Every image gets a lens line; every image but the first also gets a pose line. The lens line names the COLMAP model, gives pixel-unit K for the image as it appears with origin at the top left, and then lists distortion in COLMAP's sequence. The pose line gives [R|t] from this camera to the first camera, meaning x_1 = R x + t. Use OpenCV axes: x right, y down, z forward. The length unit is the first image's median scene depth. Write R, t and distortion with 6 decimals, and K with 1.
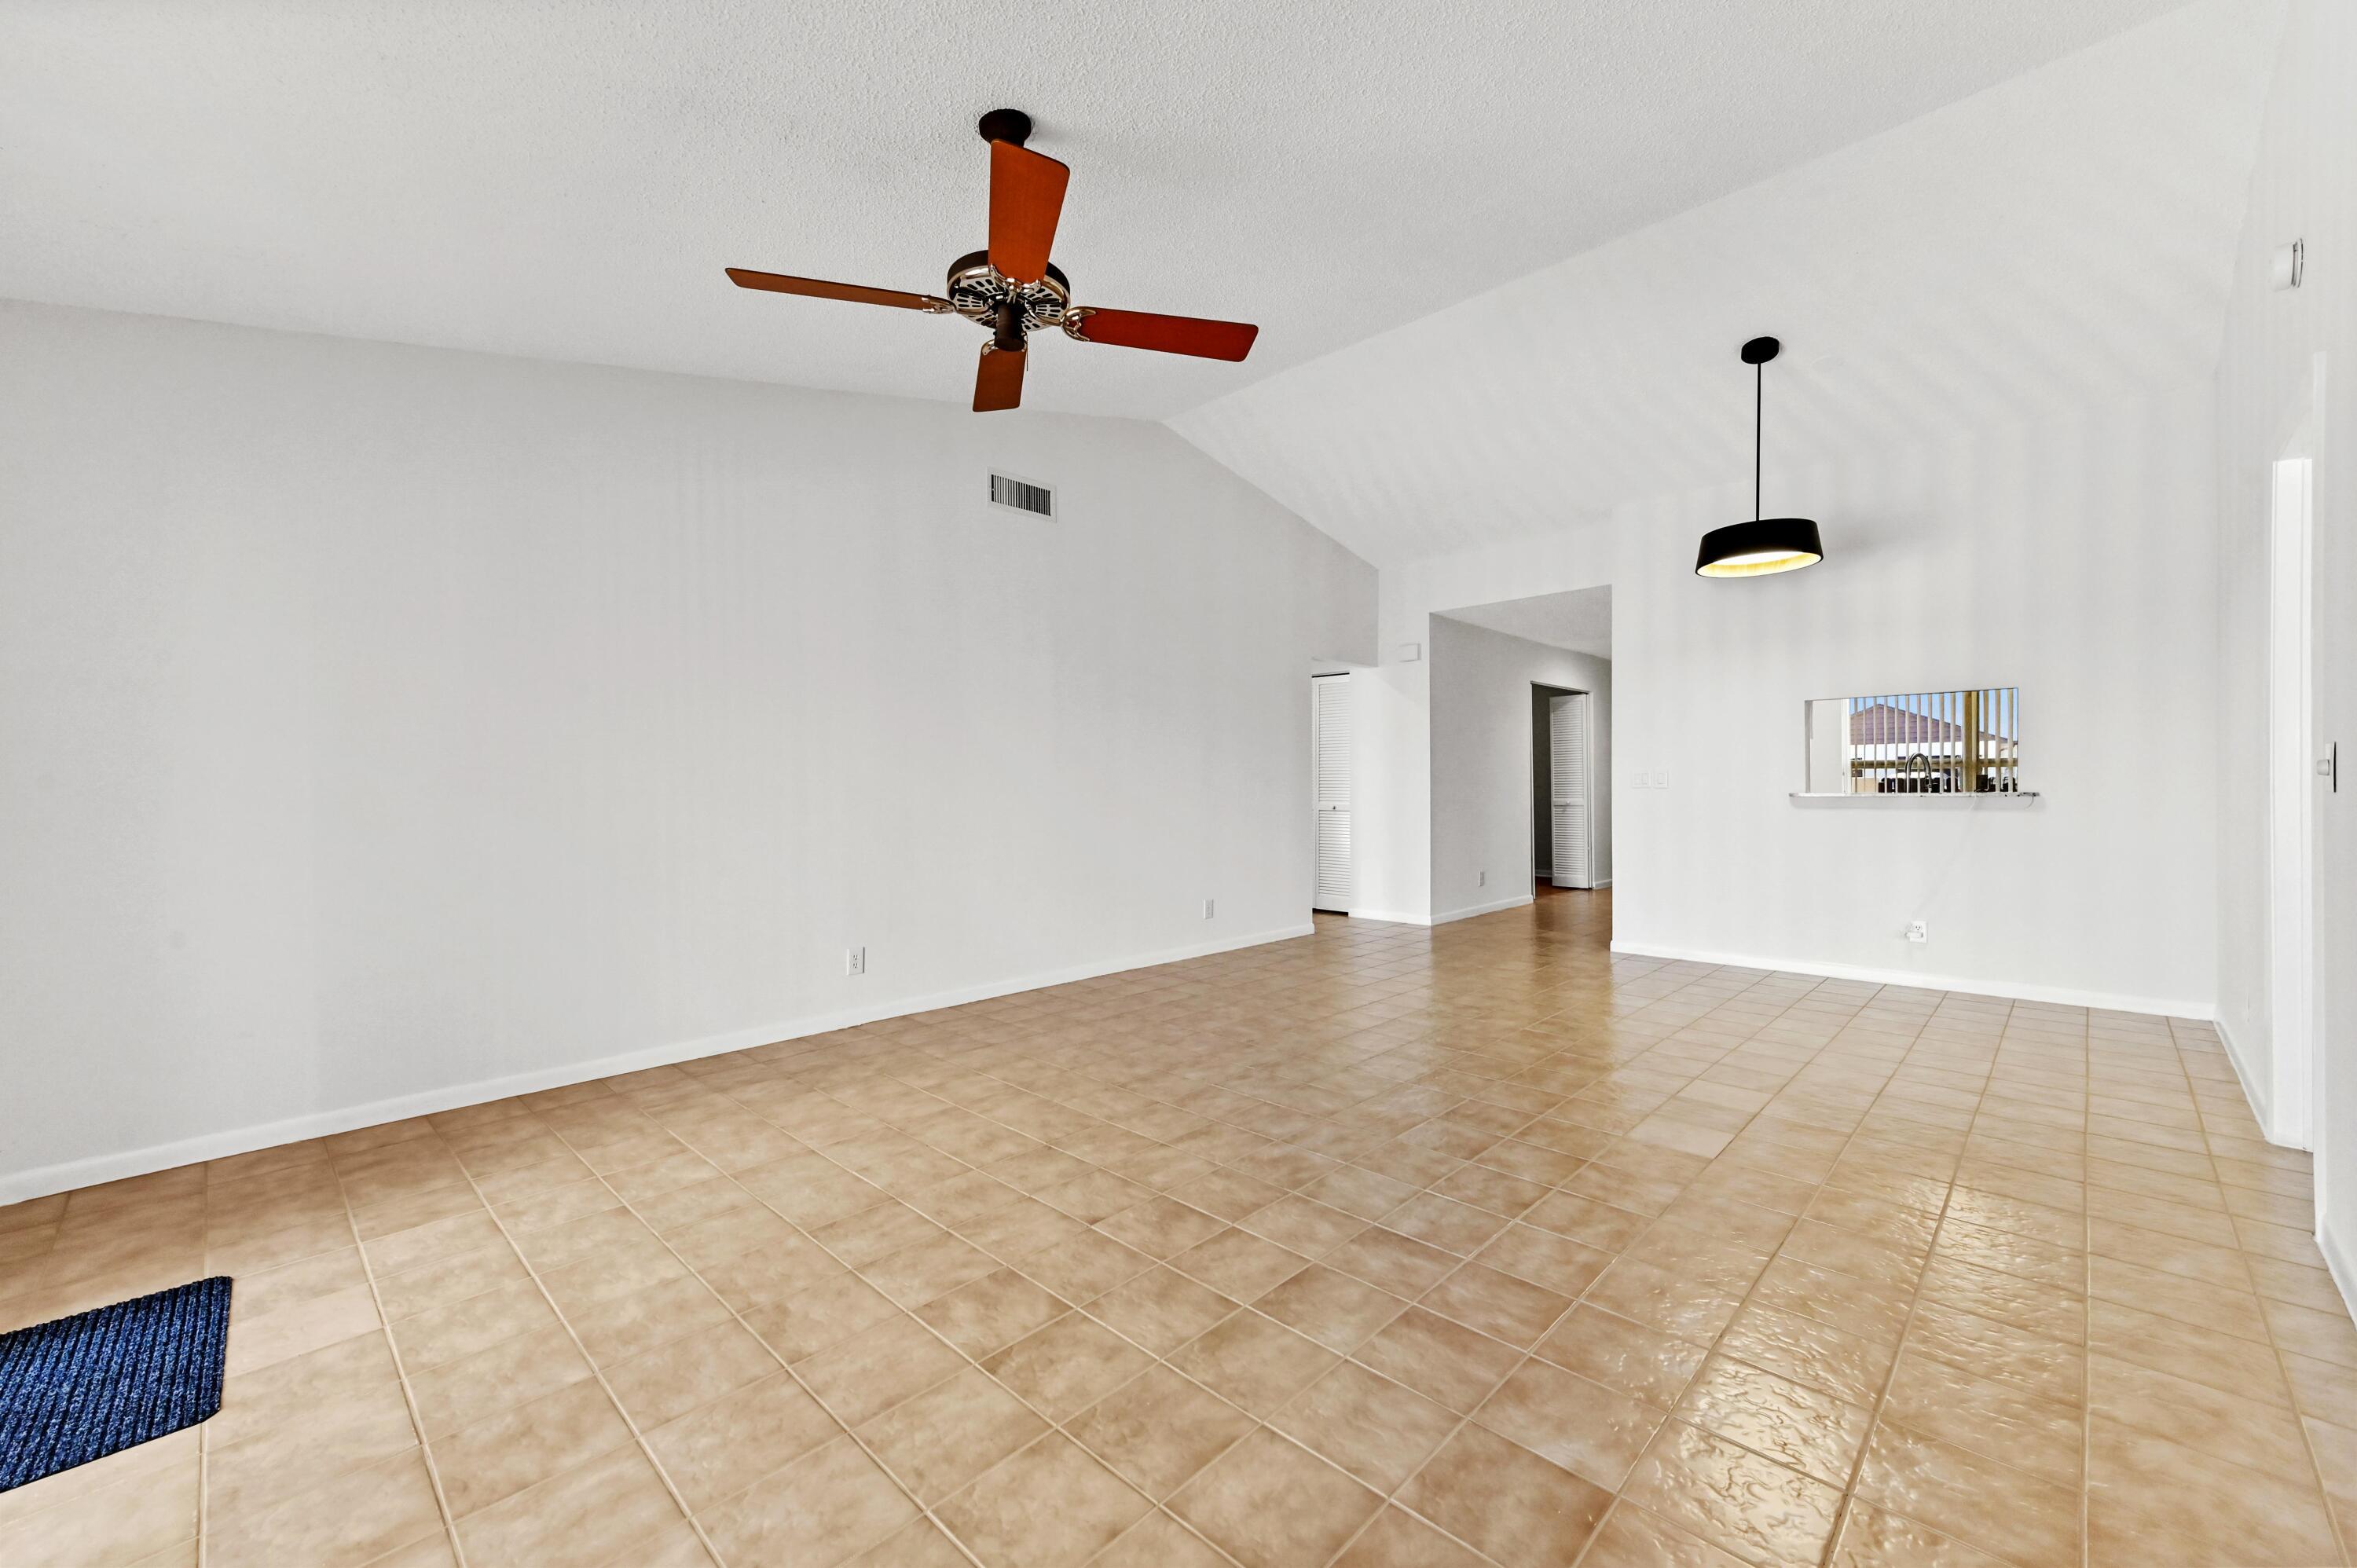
lens RADIAL K [[940.6, 0, 1172.0], [0, 940.6, 784.7], [0, 0, 1]] dist [0.012759, 0.000093]
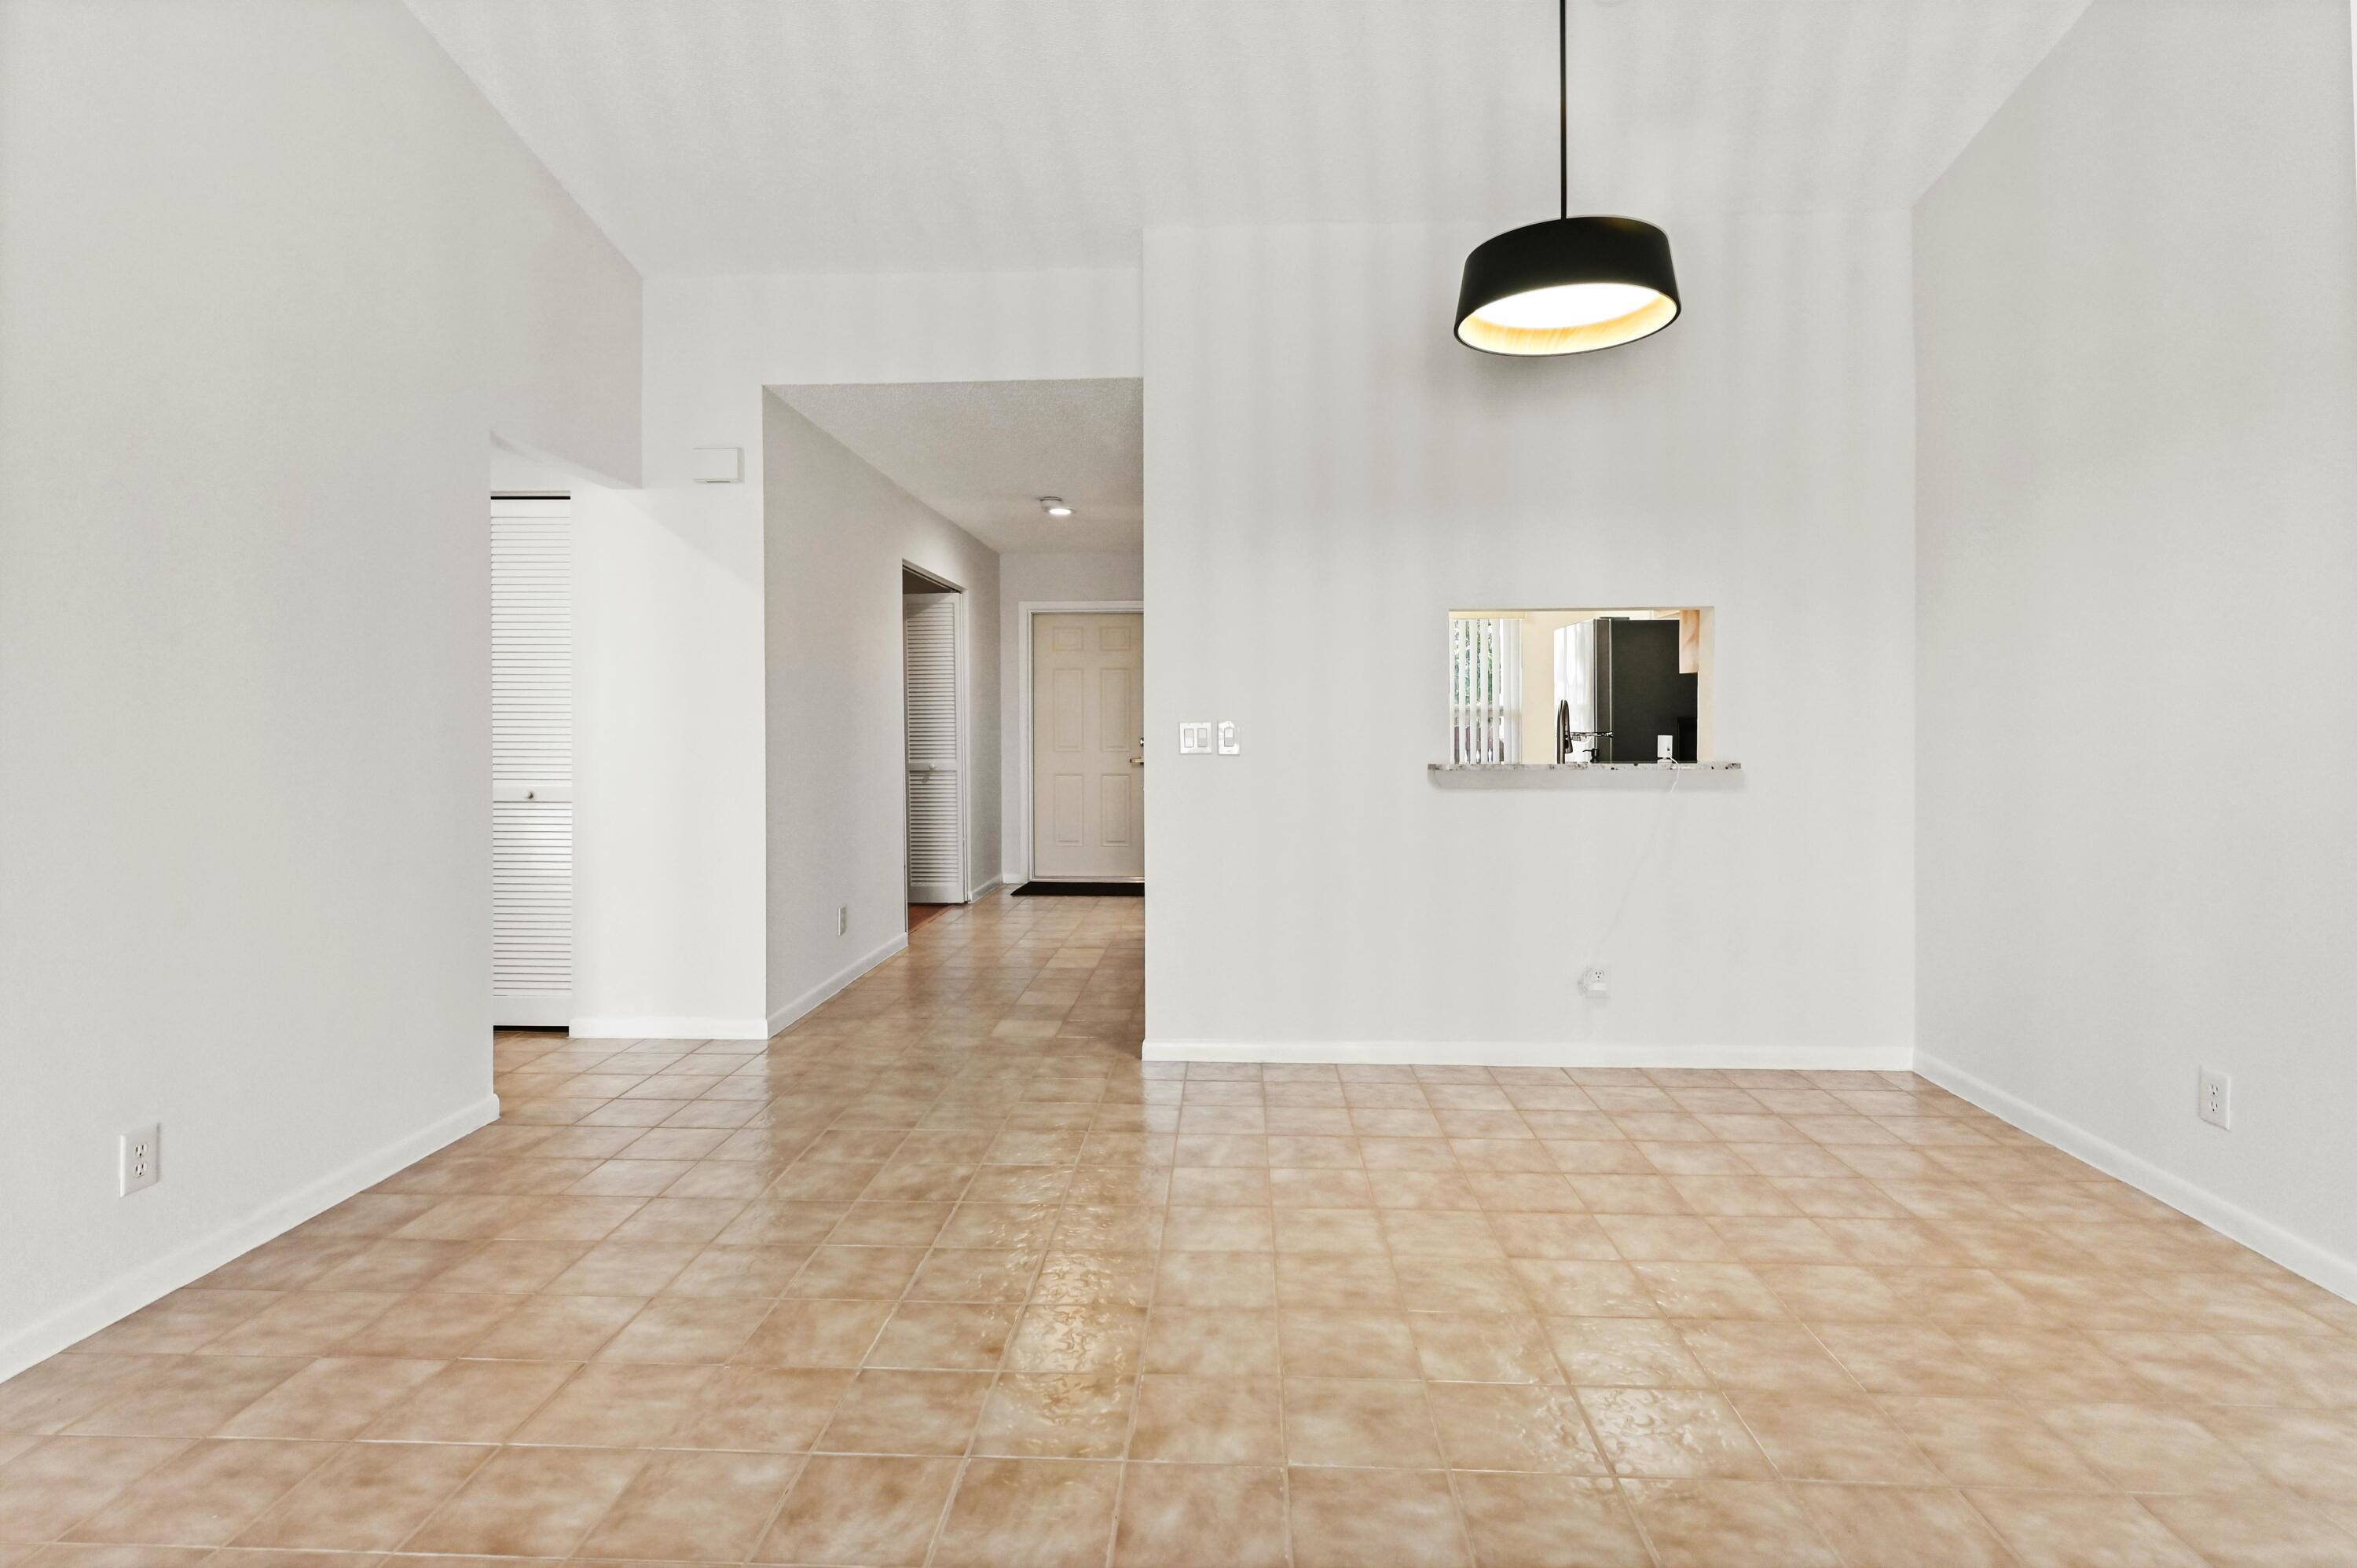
lens RADIAL K [[1206.8, 0, 1159.3], [0, 1206.8, 745.5], [0, 0, 1]] dist [0.032305, 0.000024]
pose [[0.765160, -0.009763, 0.643766, 0.029486], [0.000069, 0.999886, 0.015082, -0.009151], [-0.643840, -0.011495, 0.765074, 0.395827]]
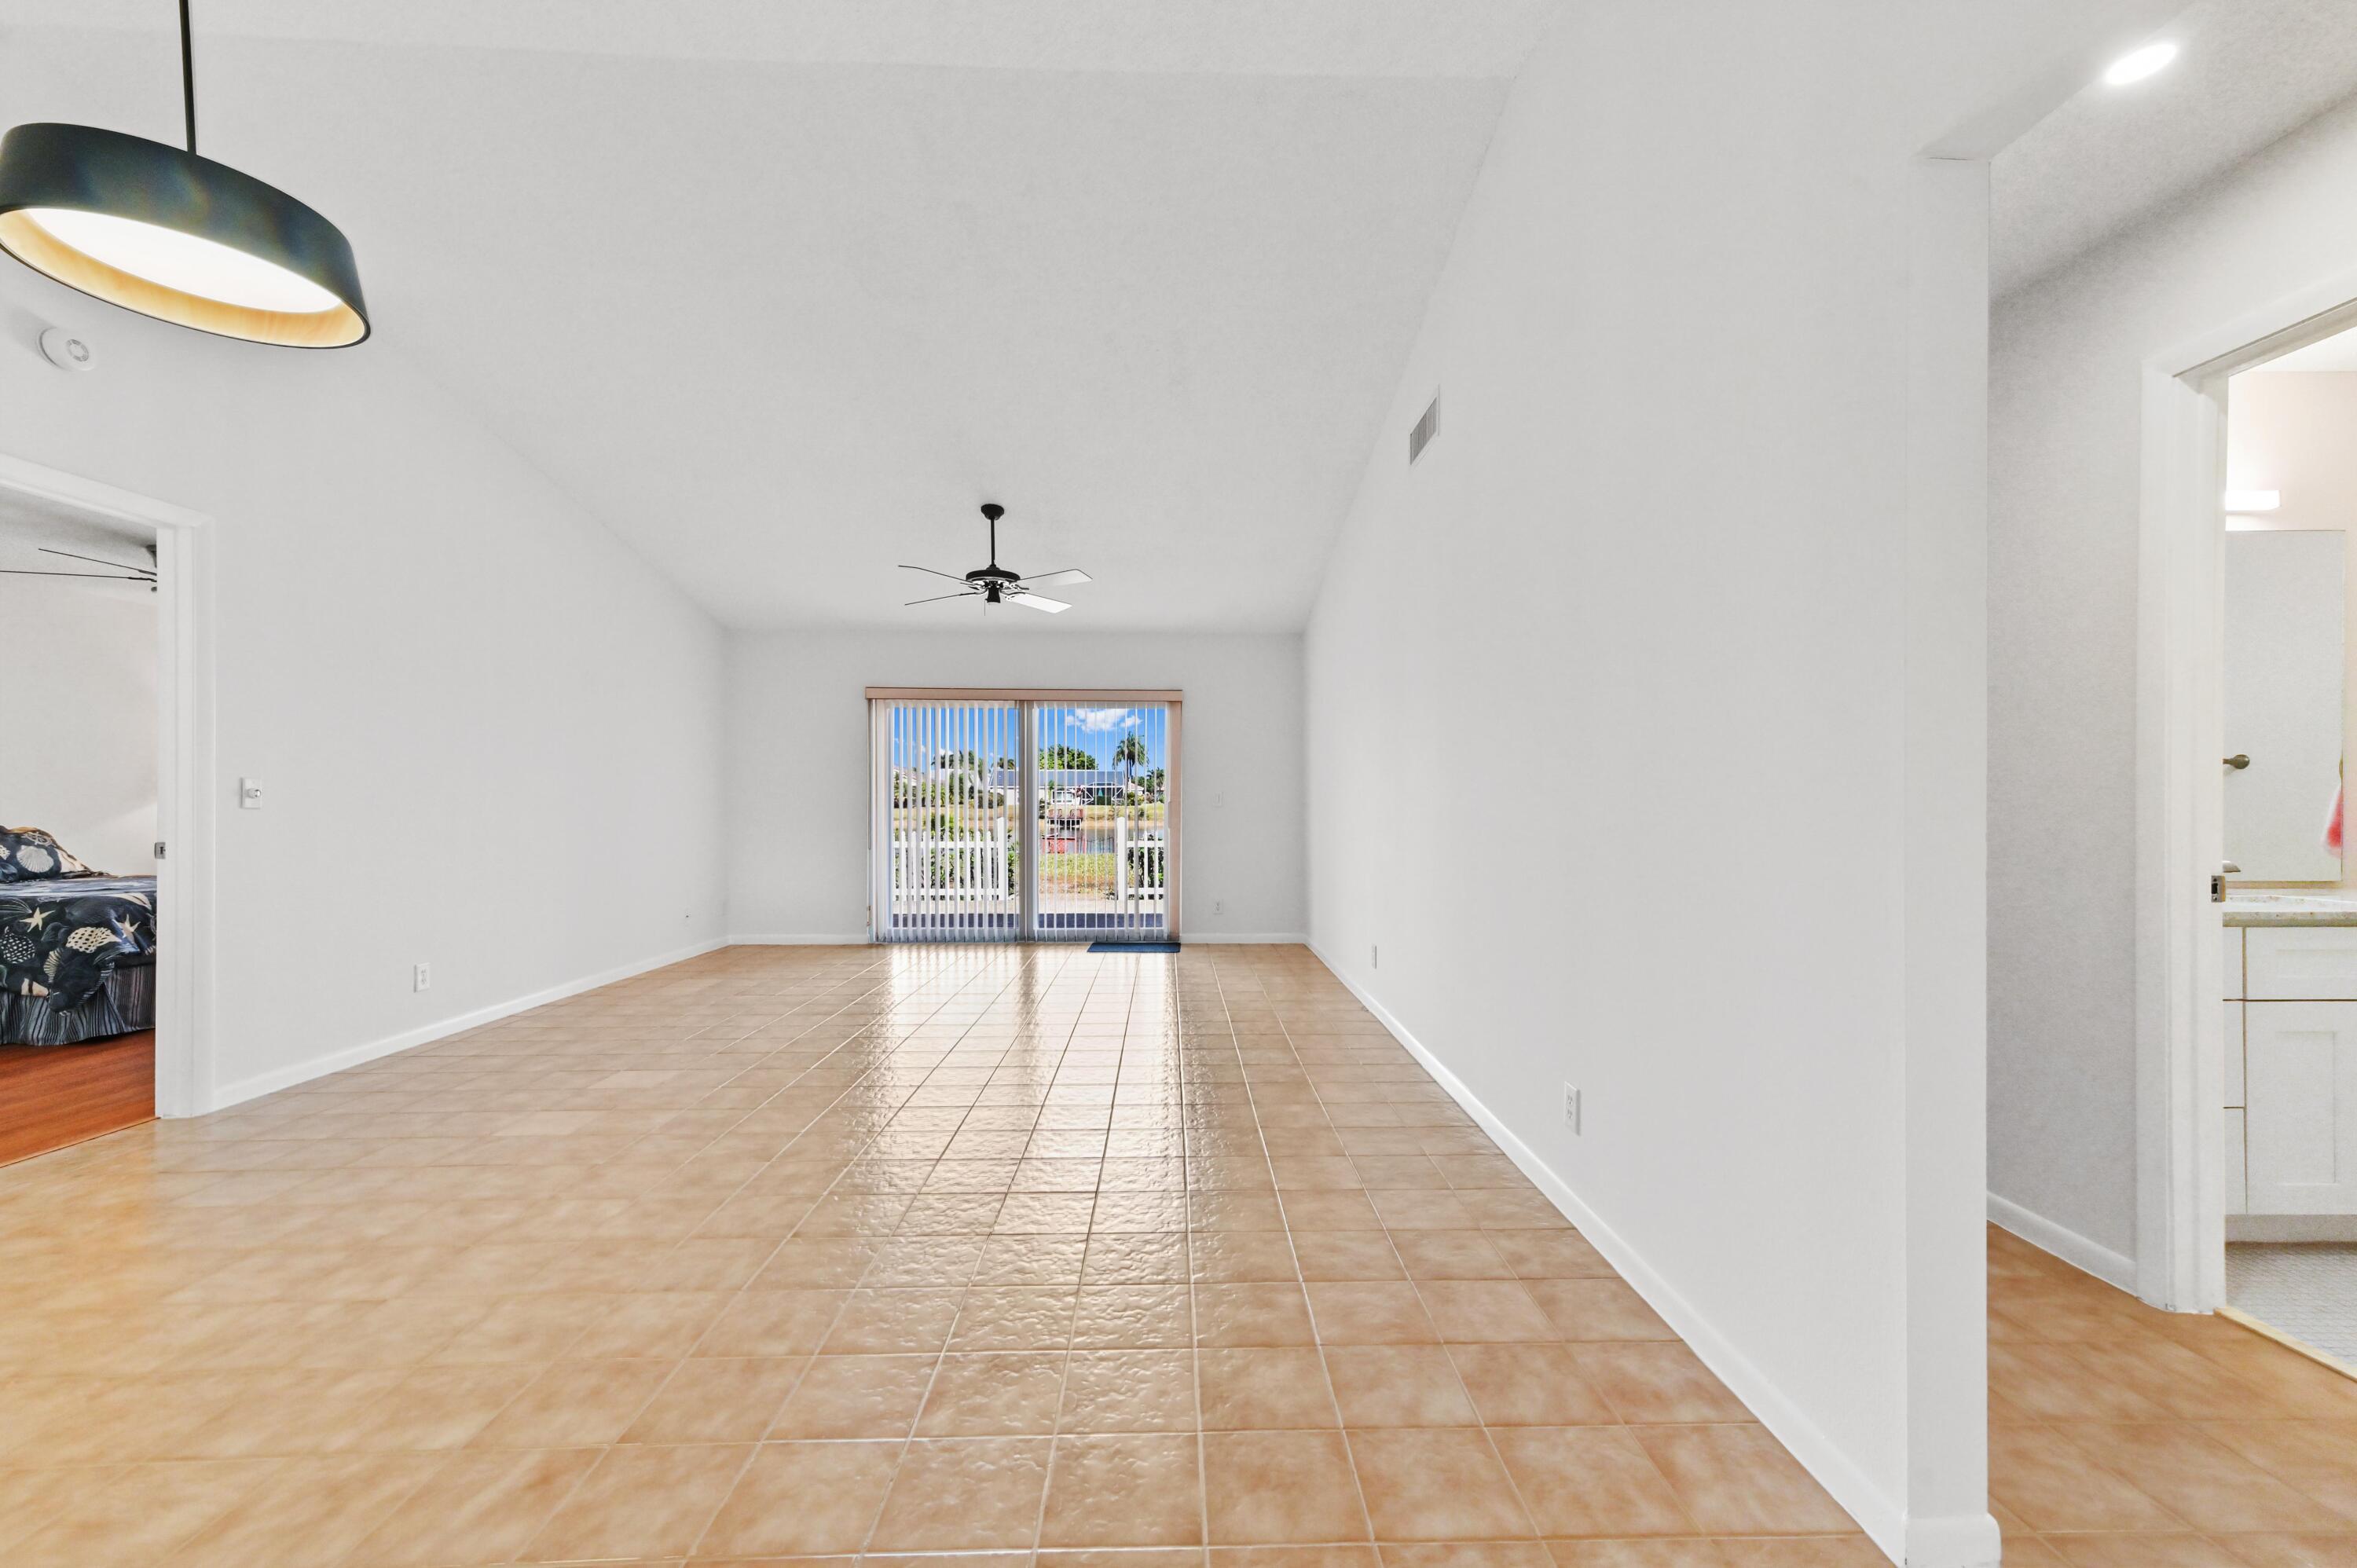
lens RADIAL K [[940.6, 0, 1181.4], [0, 940.6, 794.0], [0, 0, 1]] dist [0.012759, 0.000093]
pose [[-0.705492, -0.002764, -0.708712, 0.383877], [-0.000192, 0.999993, -0.003710, -0.002233], [0.708717, -0.002481, -0.705488, 0.989777]]
